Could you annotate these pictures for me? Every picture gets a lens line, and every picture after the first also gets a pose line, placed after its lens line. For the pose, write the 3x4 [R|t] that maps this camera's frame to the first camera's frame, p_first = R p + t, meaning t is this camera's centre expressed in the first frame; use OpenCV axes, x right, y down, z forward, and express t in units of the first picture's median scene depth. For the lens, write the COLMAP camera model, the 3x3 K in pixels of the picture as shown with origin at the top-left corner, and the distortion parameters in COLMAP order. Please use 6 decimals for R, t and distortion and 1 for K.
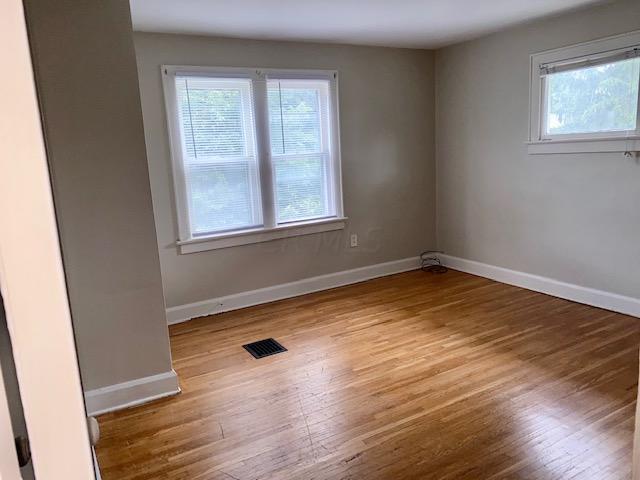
lens RADIAL K [[489.3, 0, 318.6], [0, 489.3, 239.3], [0, 0, 1]] dist [0.049038, -0.070687]
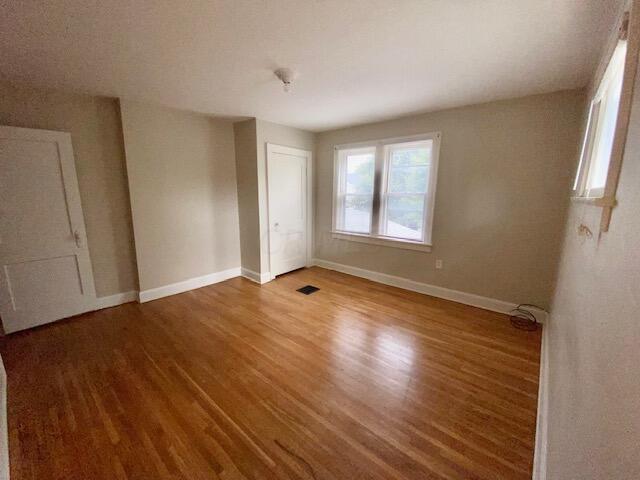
lens RADIAL K [[258.0, 0, 318.7], [0, 258.0, 241.0], [0, 0, 1]] dist [0.003309, -0.006821]
pose [[0.334107, 0.232430, -0.913427, 0.684634], [-0.205741, 0.963732, 0.169976, -0.127600], [0.919806, 0.131139, 0.369810, 0.549043]]
